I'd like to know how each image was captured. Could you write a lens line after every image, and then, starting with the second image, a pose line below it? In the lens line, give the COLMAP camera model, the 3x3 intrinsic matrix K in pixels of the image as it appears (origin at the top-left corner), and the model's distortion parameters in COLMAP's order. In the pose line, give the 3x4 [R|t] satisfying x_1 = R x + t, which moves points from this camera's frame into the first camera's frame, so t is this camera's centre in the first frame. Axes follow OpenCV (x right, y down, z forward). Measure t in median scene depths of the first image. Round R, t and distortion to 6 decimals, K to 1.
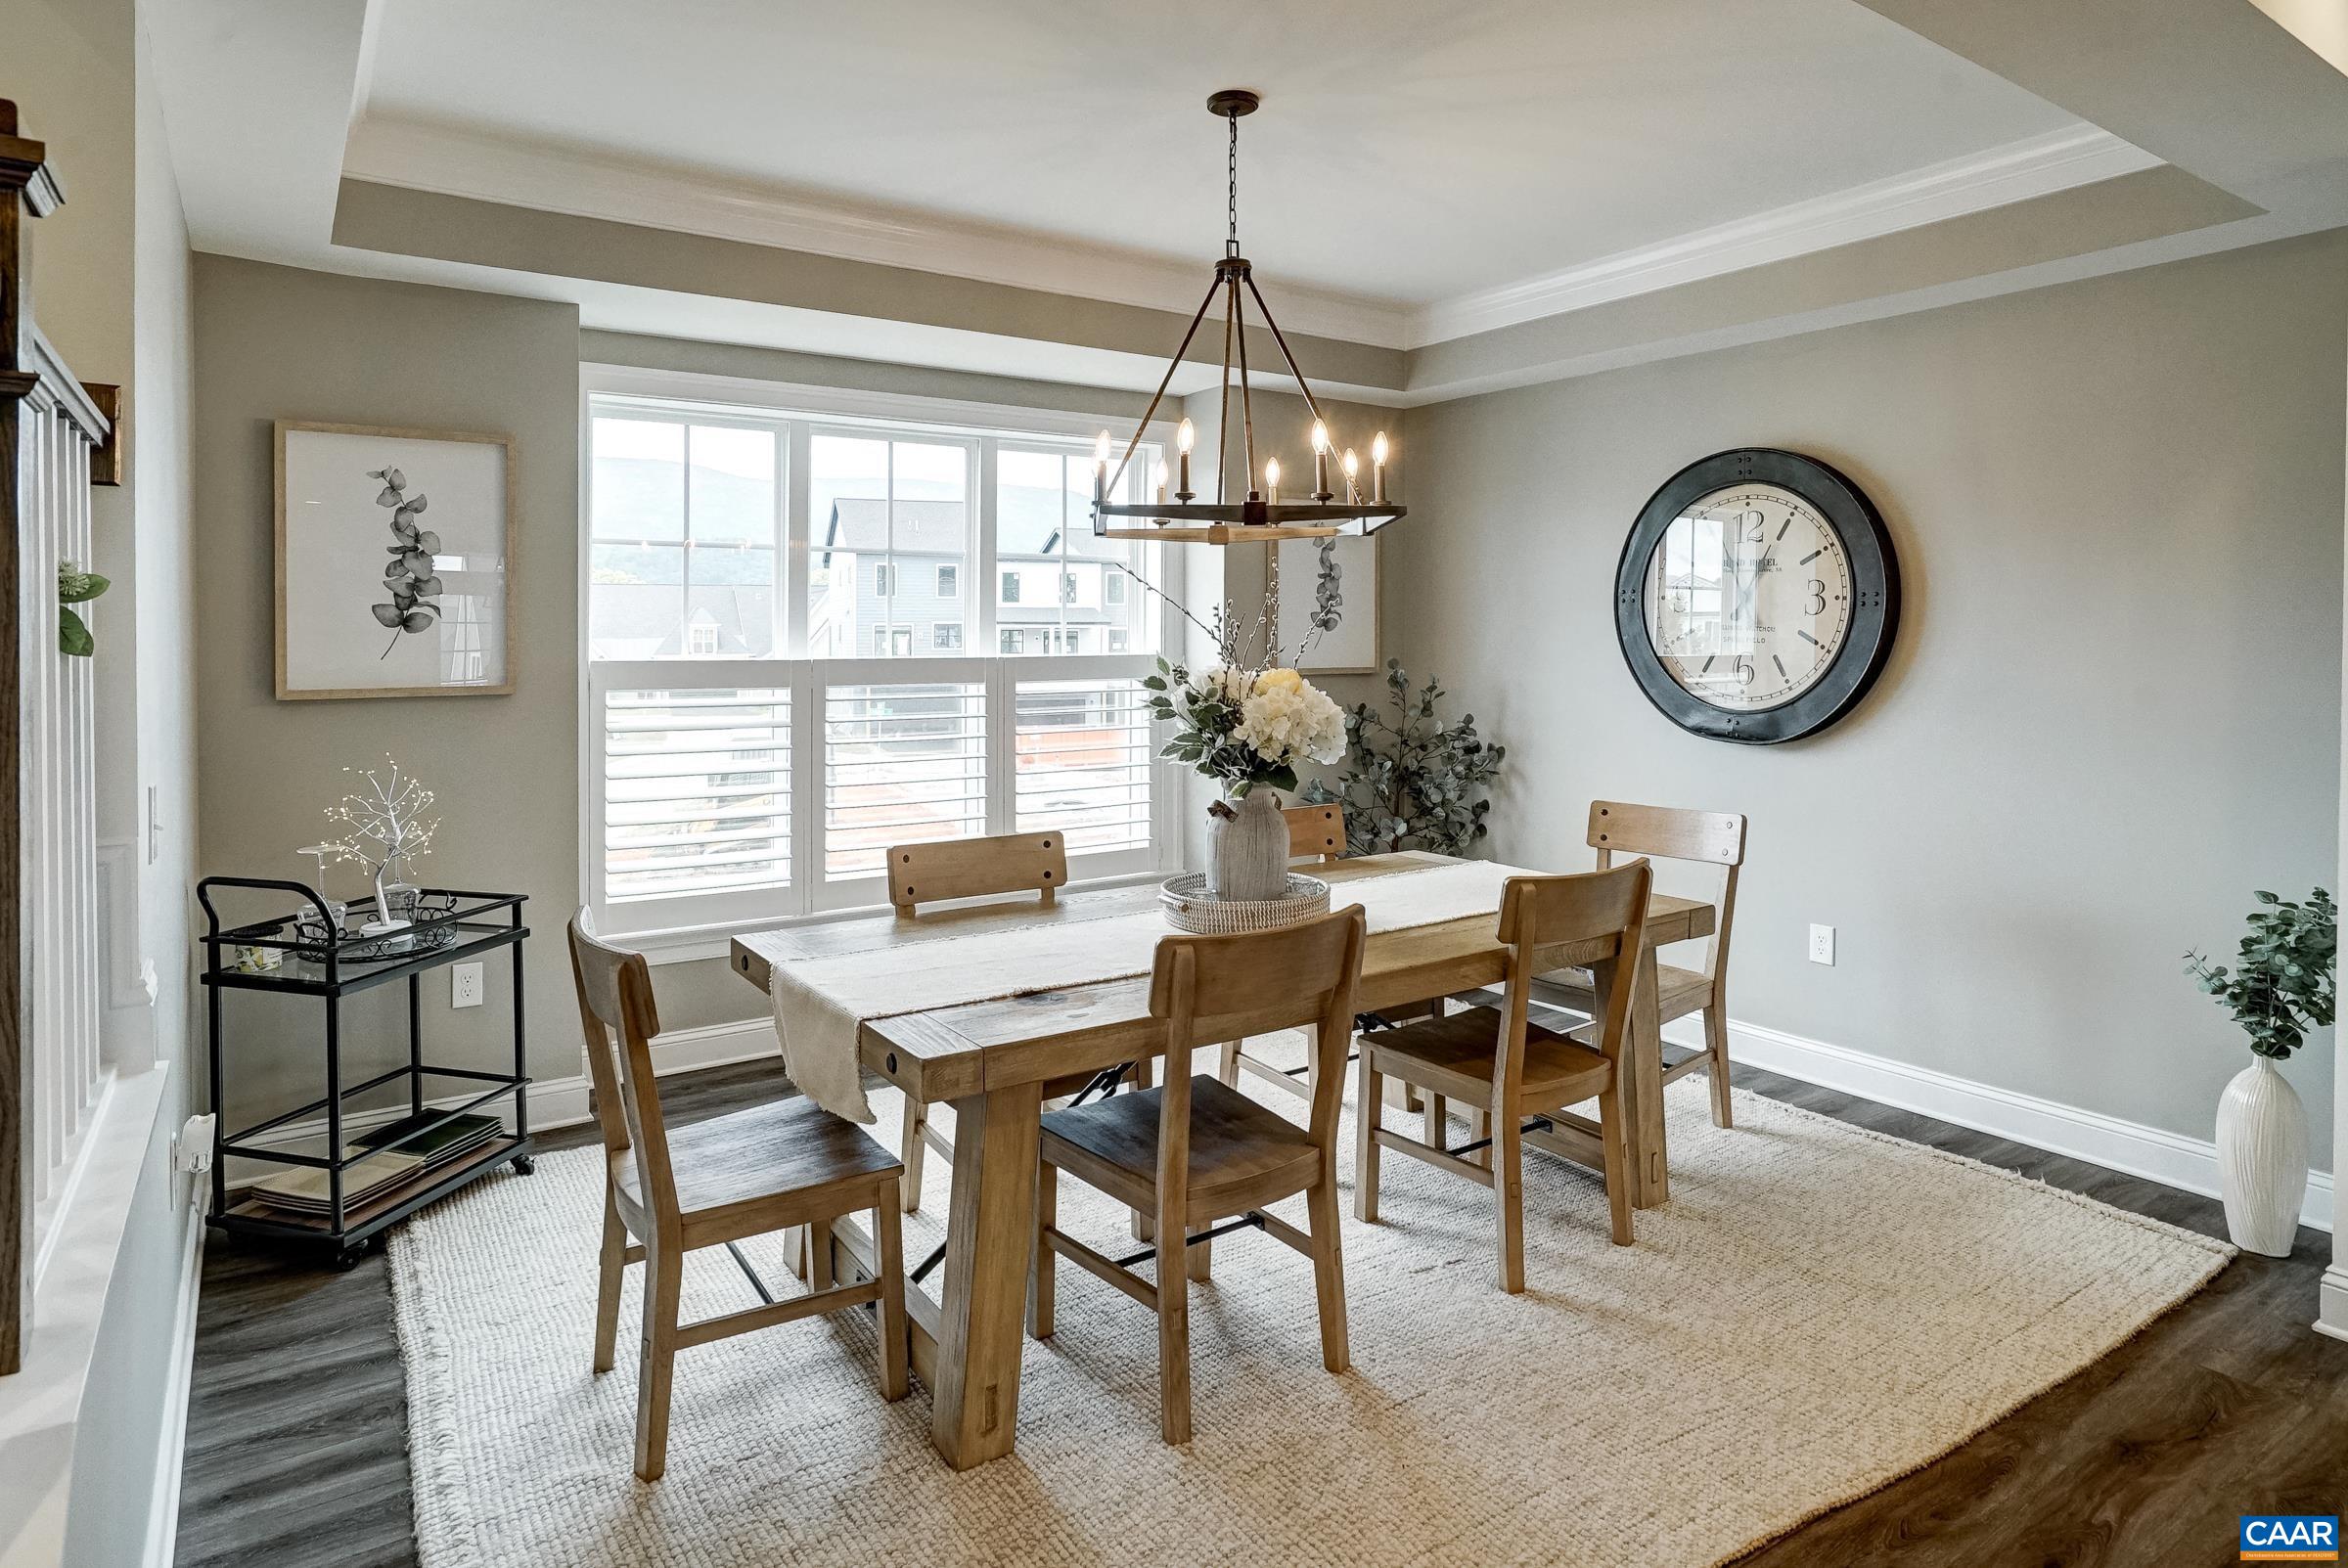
lens RADIAL K [[1342.3, 0, 1145.7], [0, 1342.3, 644.8], [0, 0, 1]] dist [-0.040888, 0.027498]
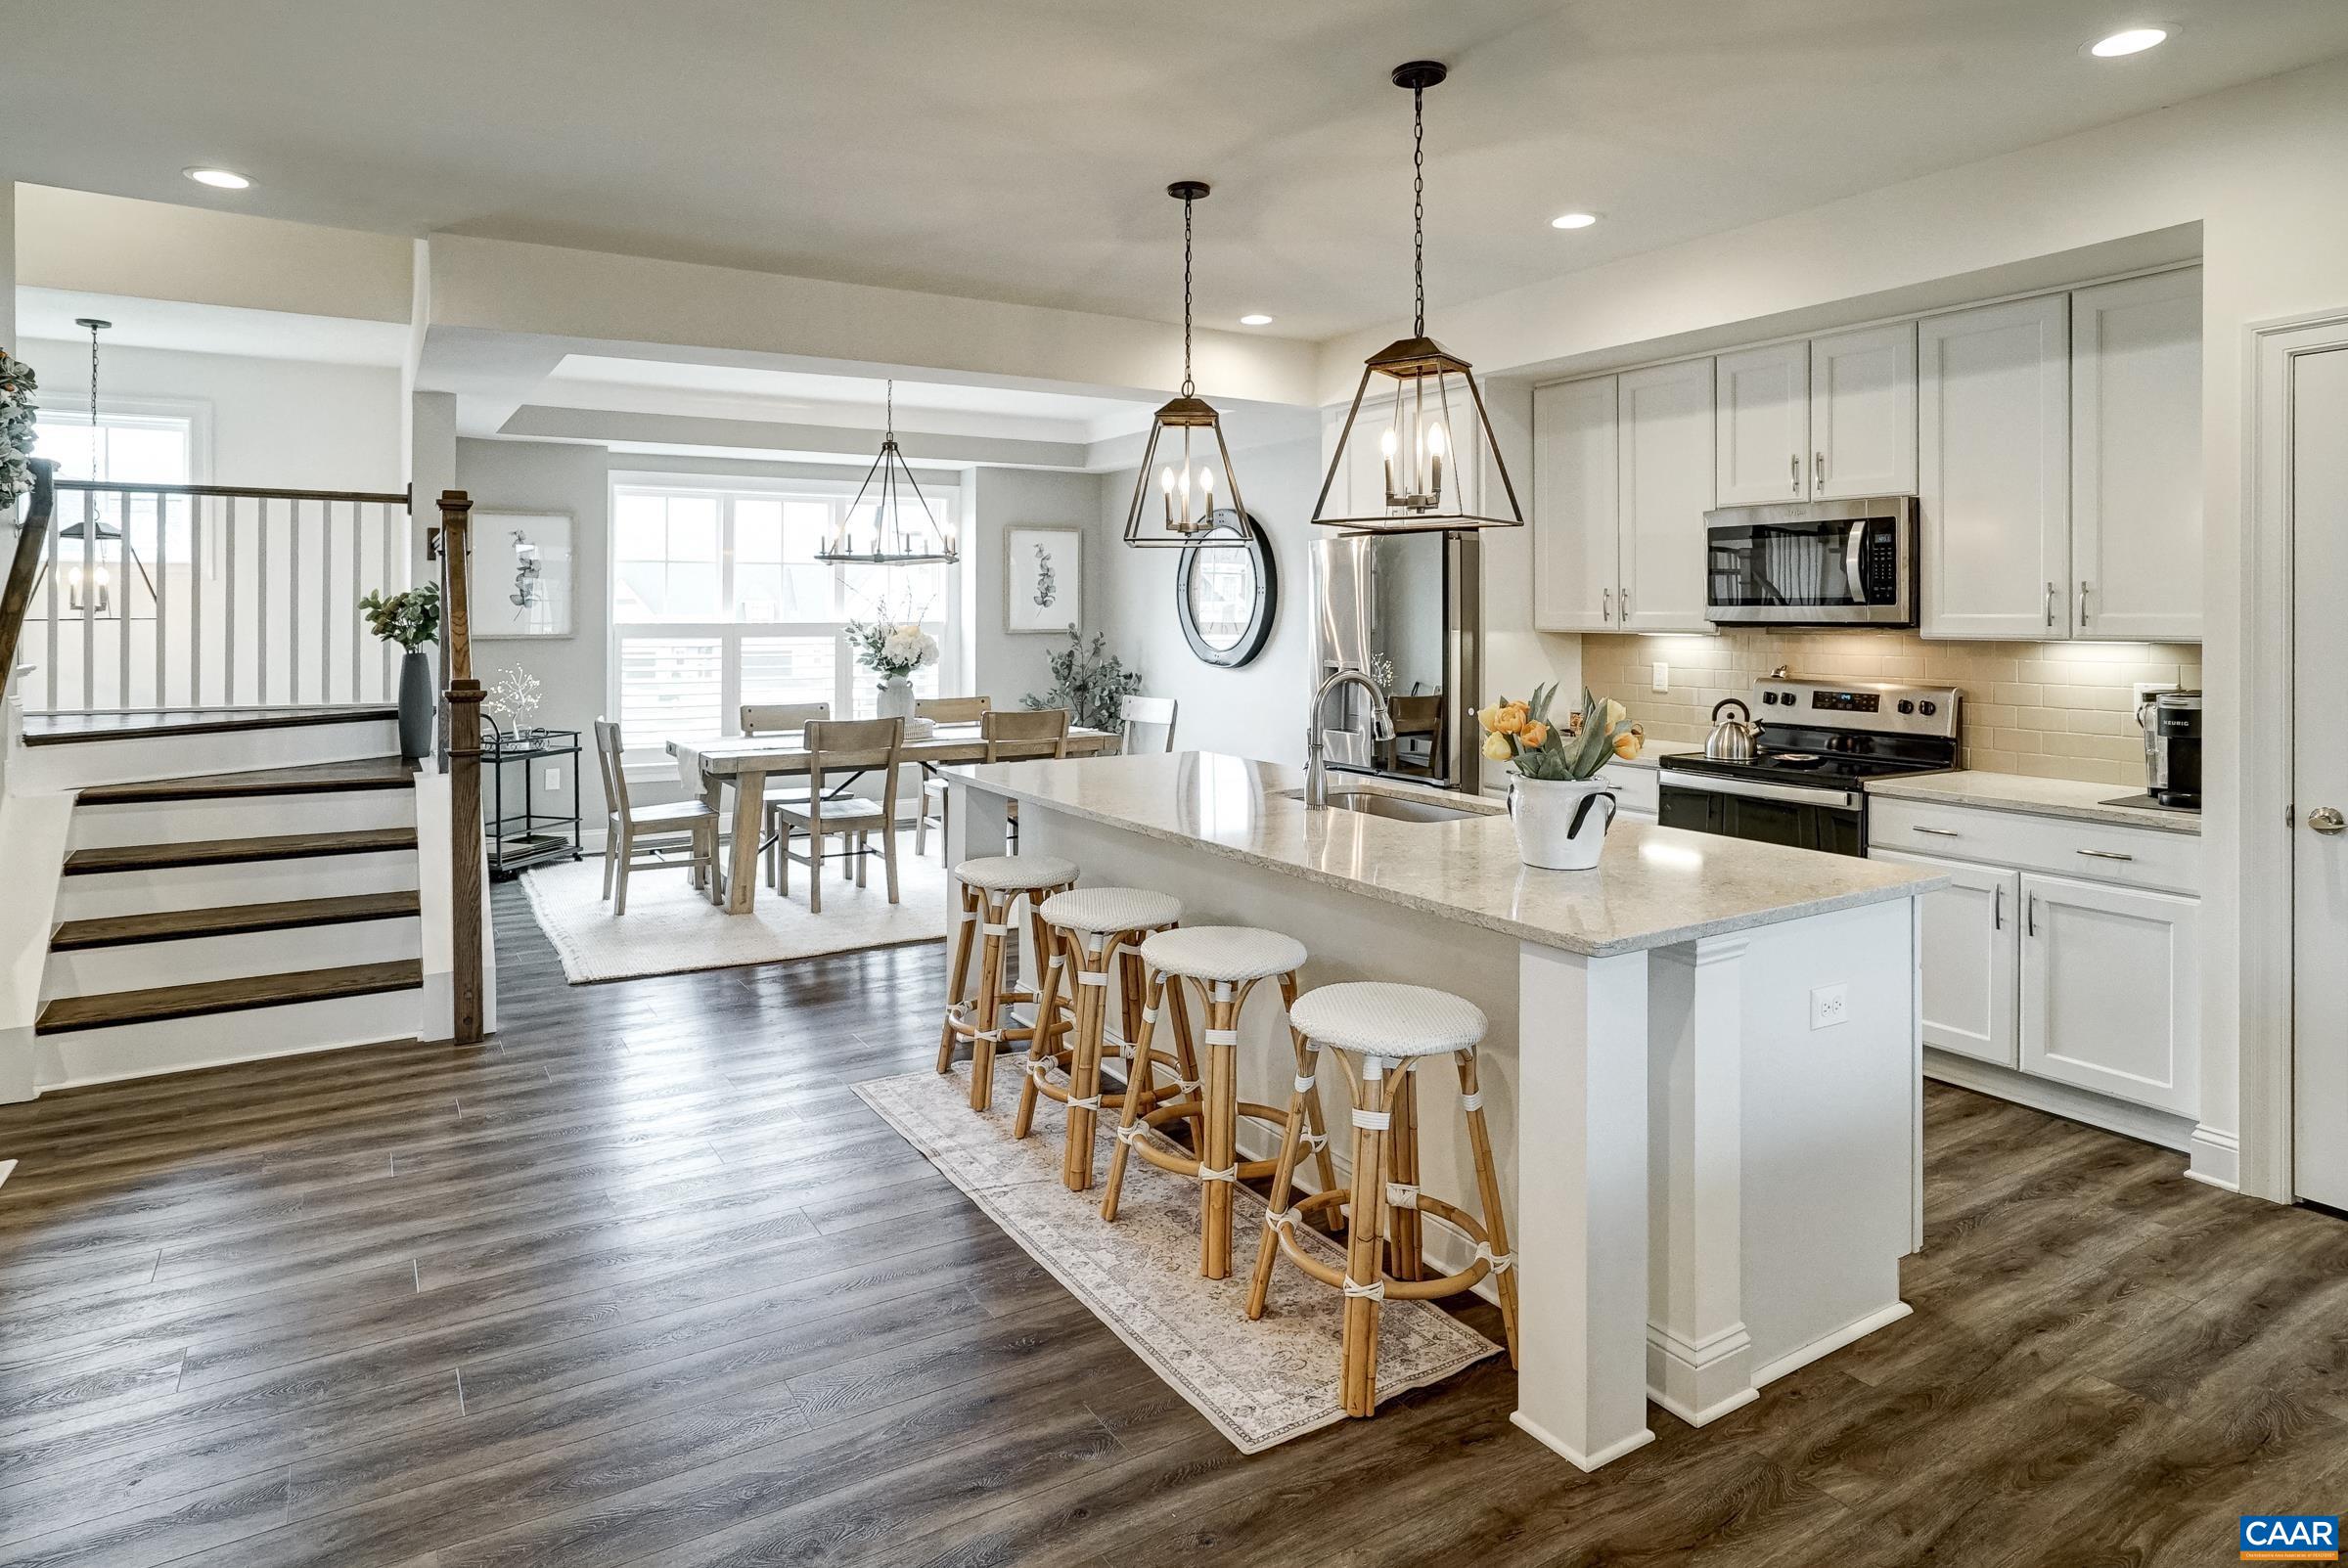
lens RADIAL K [[1342.3, 0, 1146.6], [0, 1342.3, 605.8], [0, 0, 1]] dist [-0.040888, 0.027498]
pose [[0.999209, 0.001161, -0.039754, 0.509291], [-0.001538, 0.999954, -0.009437, 0.006217], [0.039742, 0.009491, 0.999165, -1.063938]]
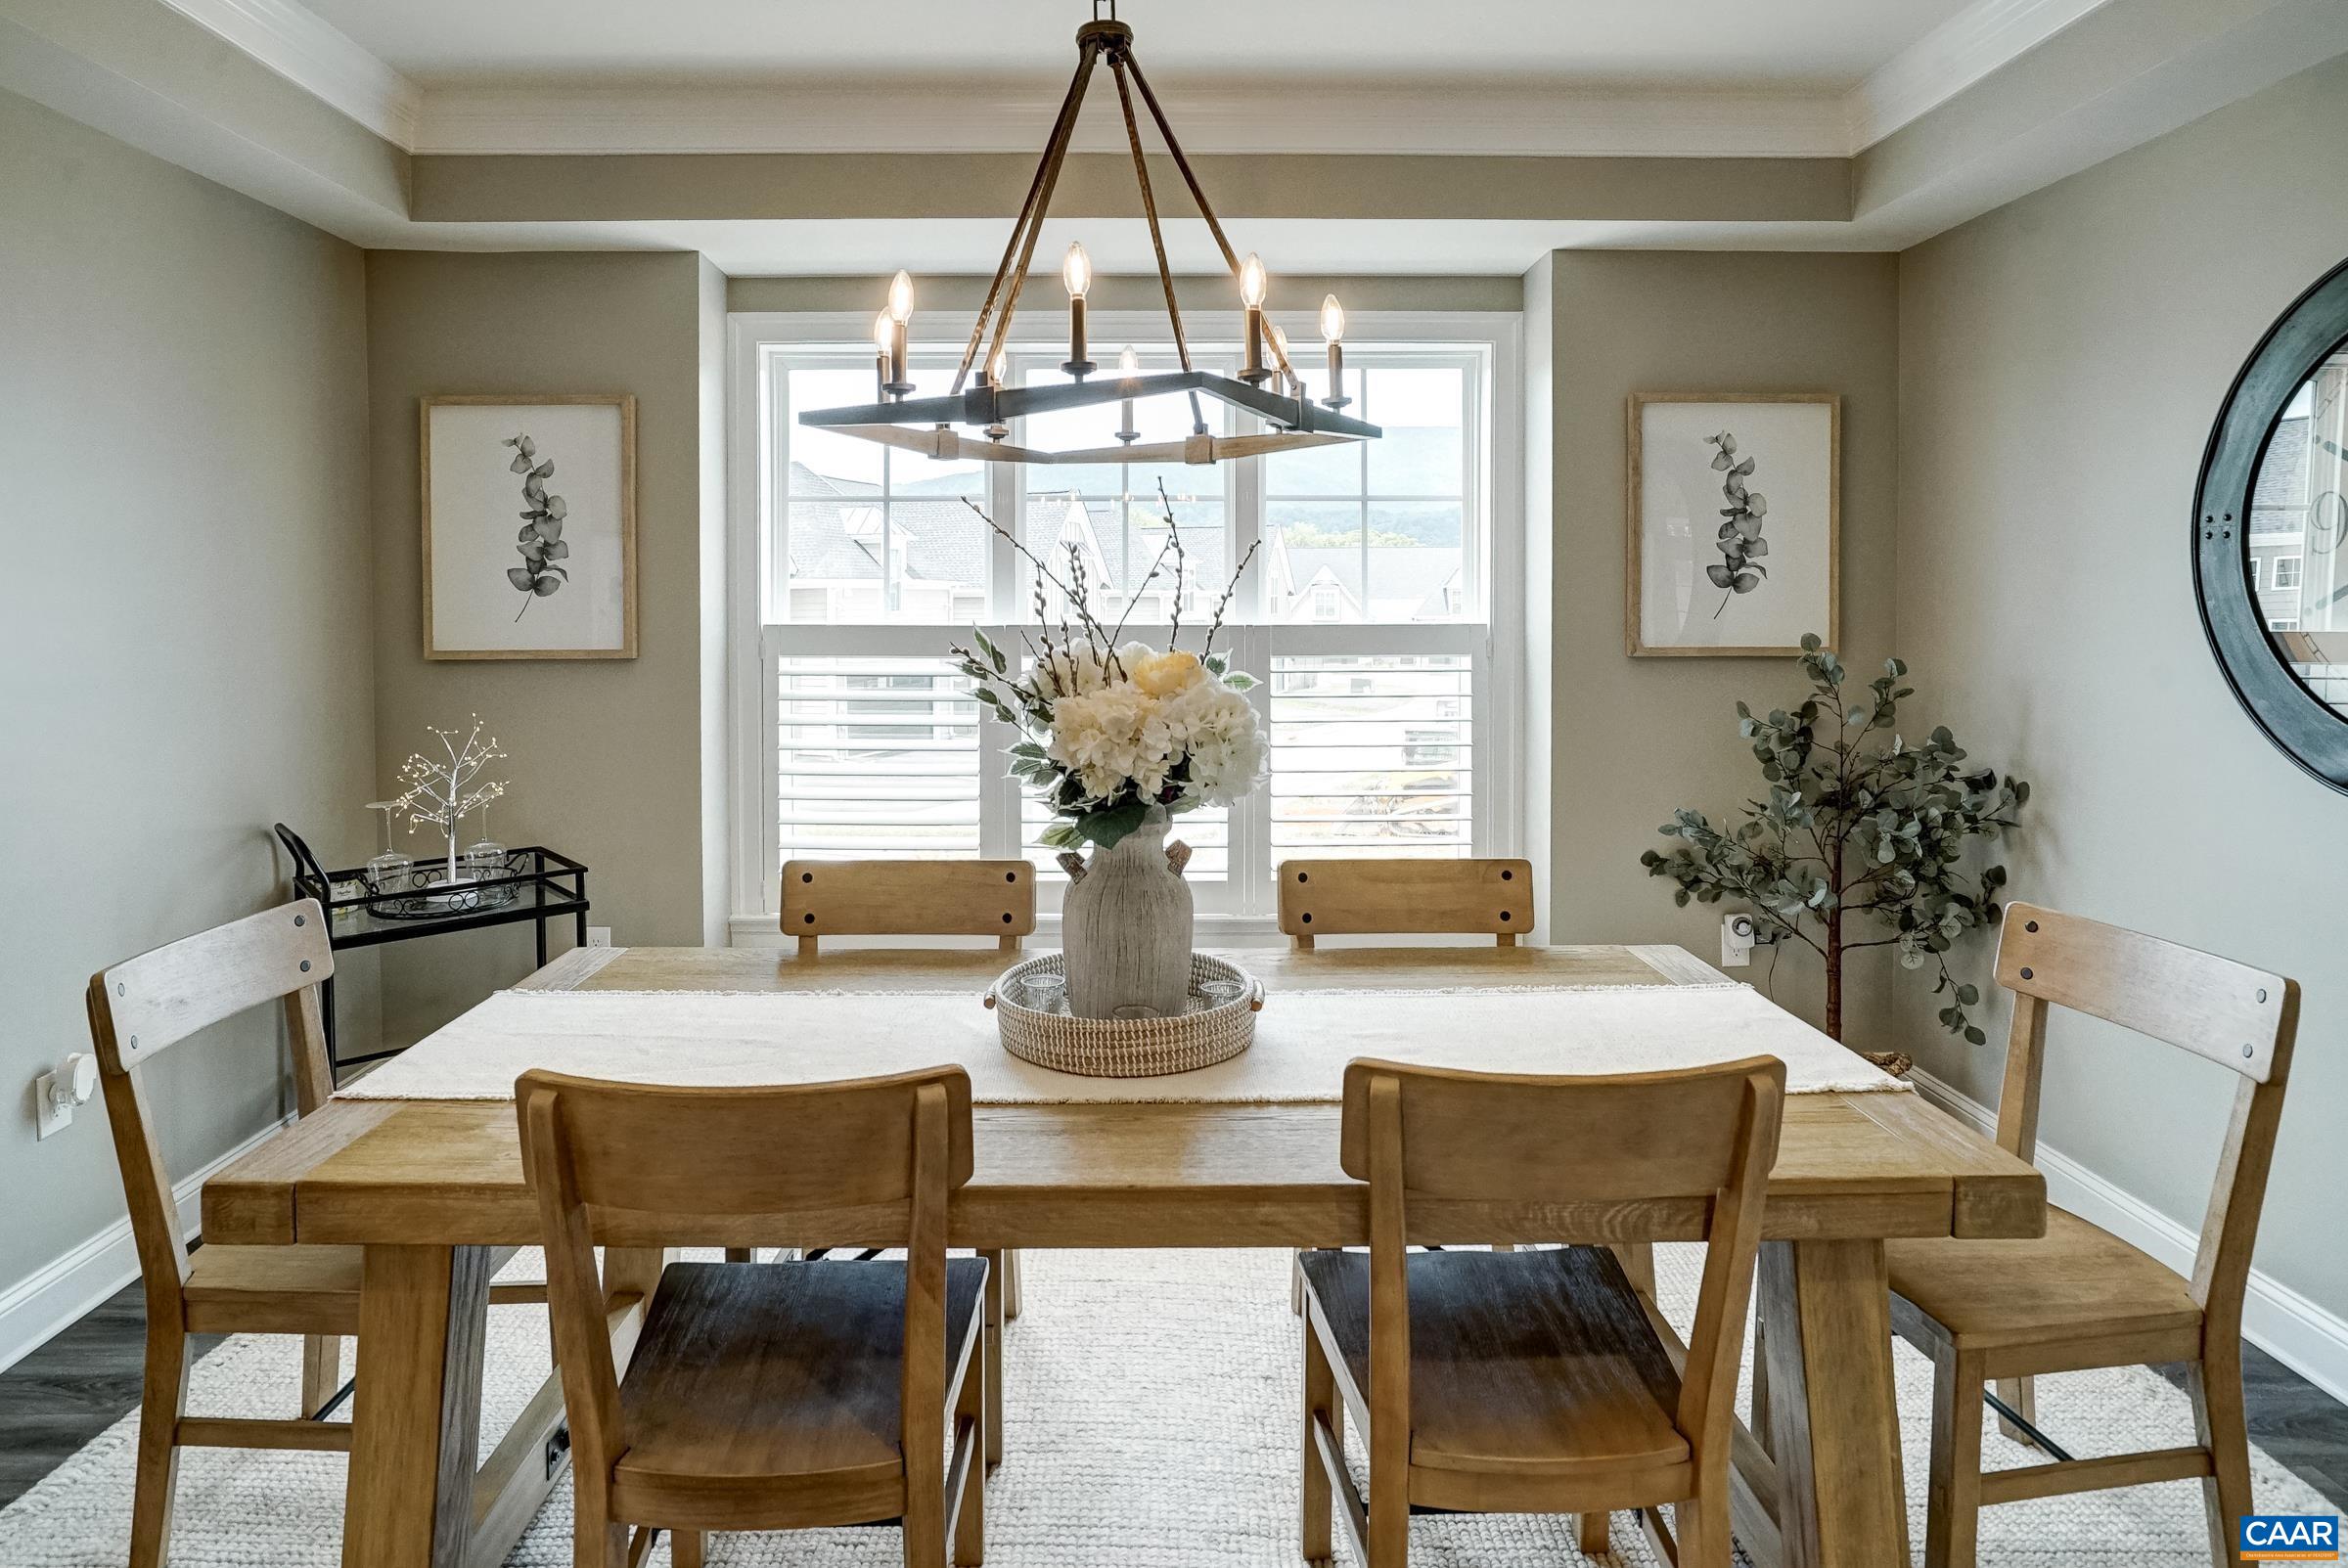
lens RADIAL K [[1342.3, 0, 1098.6], [0, 1342.3, 618.3], [0, 0, 1]] dist [-0.040888, 0.027498]
pose [[0.829647, 0.008122, -0.558229, 0.374795], [-0.003799, 0.999953, 0.008903, -0.002867], [0.558275, -0.005266, 0.829639, 0.396643]]
